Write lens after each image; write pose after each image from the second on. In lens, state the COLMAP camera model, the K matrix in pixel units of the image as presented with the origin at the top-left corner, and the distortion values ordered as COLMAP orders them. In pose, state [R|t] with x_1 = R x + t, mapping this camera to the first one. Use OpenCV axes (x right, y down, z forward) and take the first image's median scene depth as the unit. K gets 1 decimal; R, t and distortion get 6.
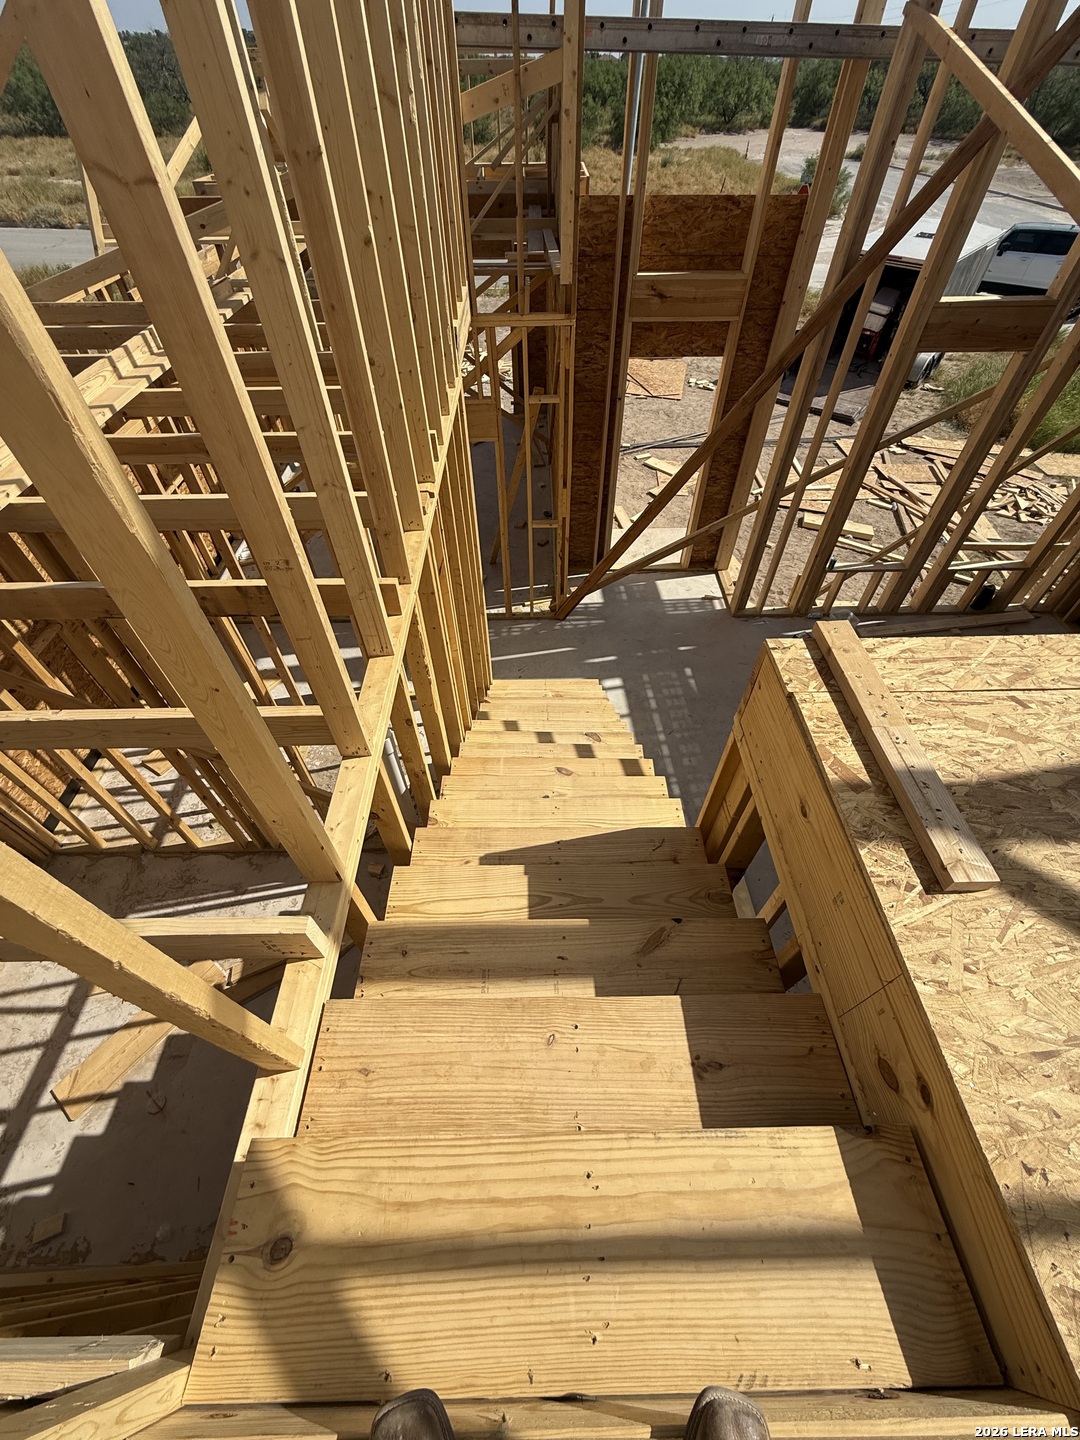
lens RADIAL K [[573.2, 0, 540.0], [0, 573.2, 720.0], [0, 0, 1]] dist [0.000047, 0.000389]
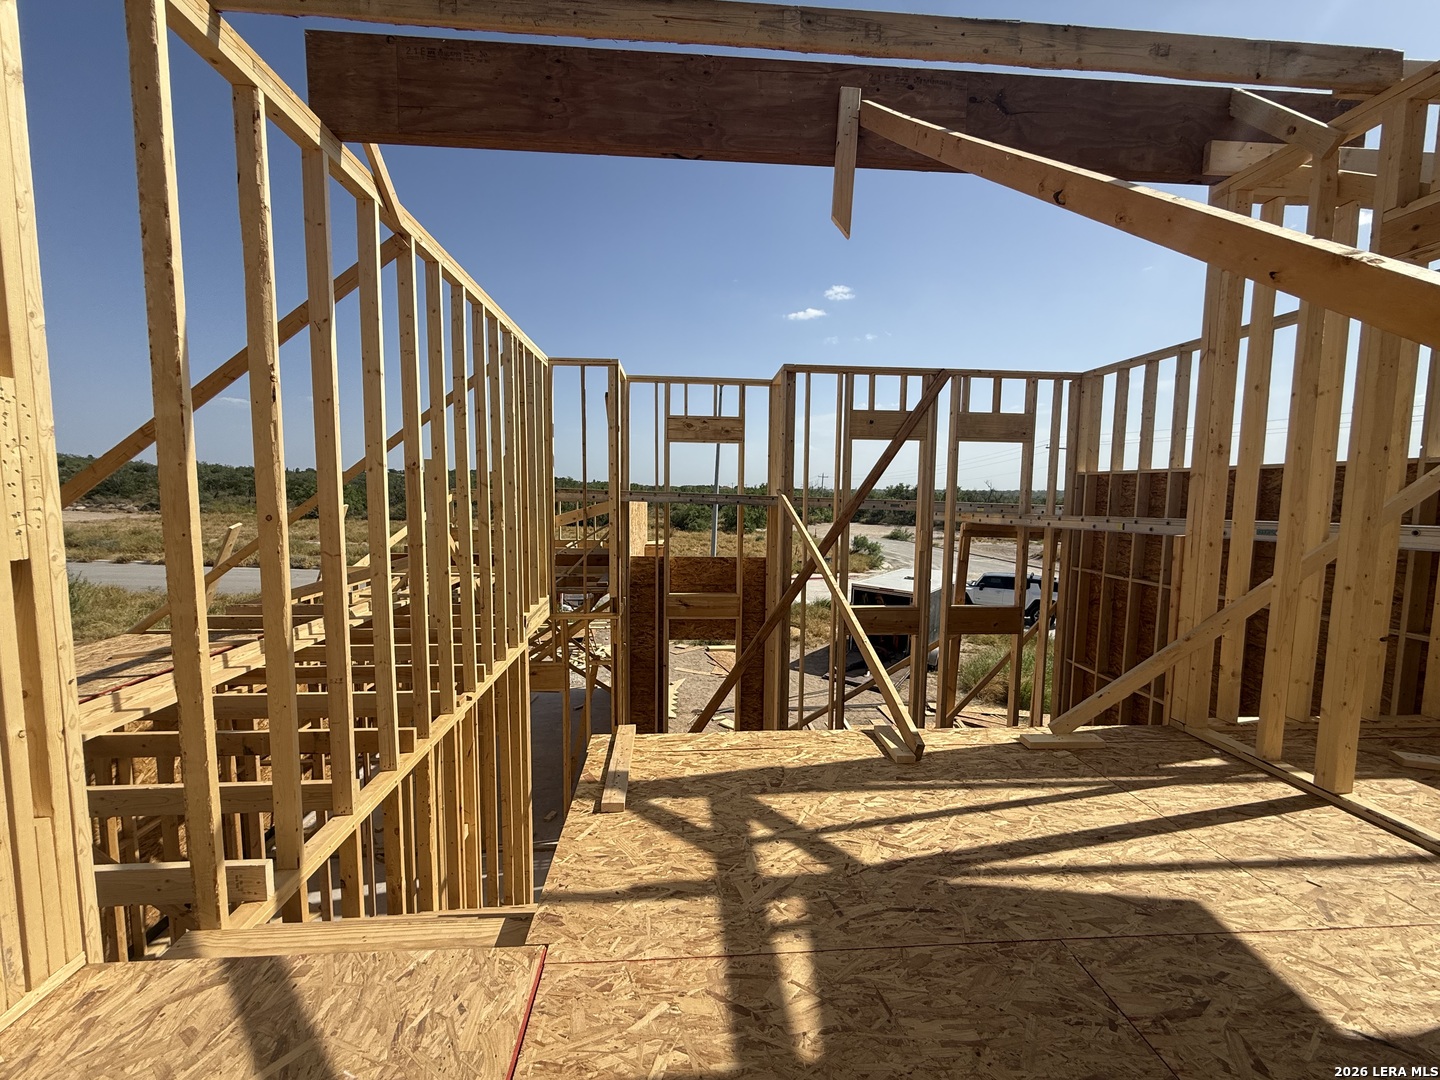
lens RADIAL K [[573.2, 0, 710.4], [0, 573.2, 539.2], [0, 0, 1]] dist [0.000047, 0.000389]
pose [[0.998351, 0.013004, 0.055904, 0.192598], [0.029442, 0.720067, -0.693280, 0.205258], [-0.049270, 0.693783, 0.718497, -0.236351]]
